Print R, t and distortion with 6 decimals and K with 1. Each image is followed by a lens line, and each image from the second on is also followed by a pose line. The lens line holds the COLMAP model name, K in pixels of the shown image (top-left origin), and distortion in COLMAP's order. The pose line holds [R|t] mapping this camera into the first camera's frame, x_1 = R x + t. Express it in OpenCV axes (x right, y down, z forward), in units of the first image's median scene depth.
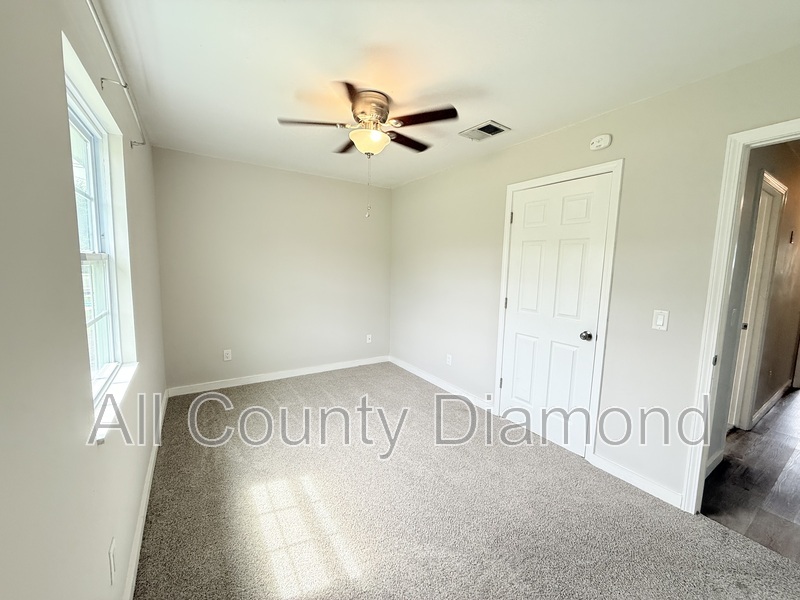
lens RADIAL K [[322.3, 0, 402.6], [0, 322.3, 300.5], [0, 0, 1]] dist [-0.000567, 0.000036]
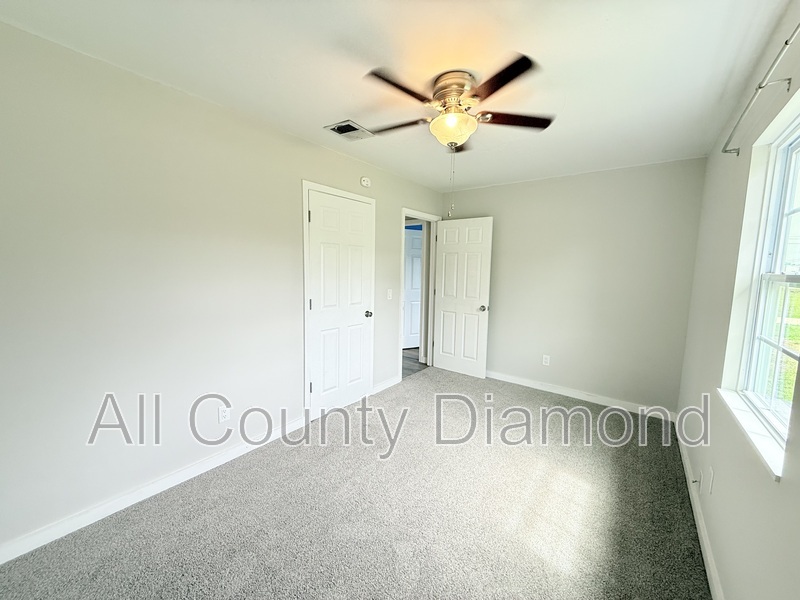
lens RADIAL K [[322.3, 0, 402.6], [0, 322.3, 300.5], [0, 0, 1]] dist [-0.000567, 0.000036]
pose [[-0.339632, -0.121823, 0.932636, -0.818033], [0.079312, 0.984335, 0.157459, -0.164767], [-0.937208, 0.127447, -0.324650, 1.291205]]
